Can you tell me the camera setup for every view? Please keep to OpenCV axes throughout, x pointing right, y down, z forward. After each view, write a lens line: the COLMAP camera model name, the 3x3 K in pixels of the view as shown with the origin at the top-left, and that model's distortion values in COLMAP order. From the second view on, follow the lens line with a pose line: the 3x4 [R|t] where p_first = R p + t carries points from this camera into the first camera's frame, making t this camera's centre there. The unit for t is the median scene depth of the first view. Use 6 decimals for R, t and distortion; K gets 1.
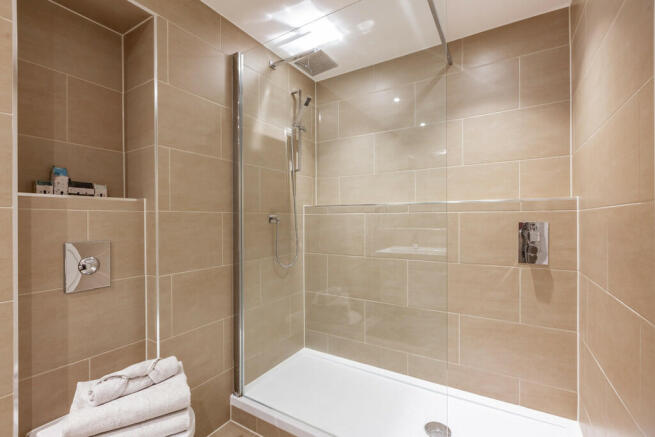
lens RADIAL K [[290.0, 0, 326.5], [0, 290.0, 219.2], [0, 0, 1]] dist [-0.001108, -0.000488]
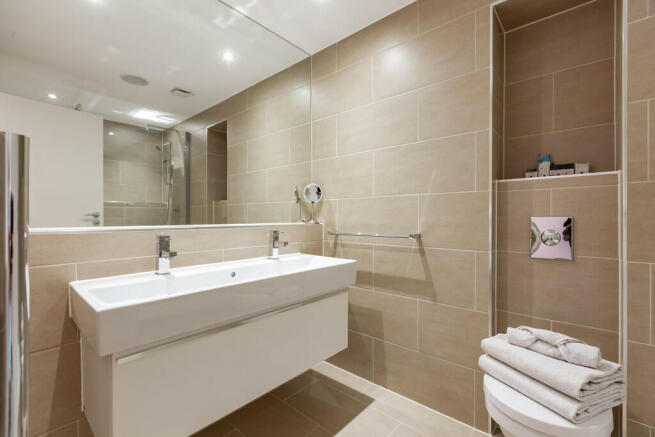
lens RADIAL K [[290.0, 0, 326.5], [0, 290.0, 219.2], [0, 0, 1]] dist [-0.001108, -0.000488]
pose [[-0.179143, 0.009024, -0.983782, 0.460803], [0.007873, 0.999939, 0.007739, 0.076337], [0.983792, -0.006359, -0.179203, 0.363299]]
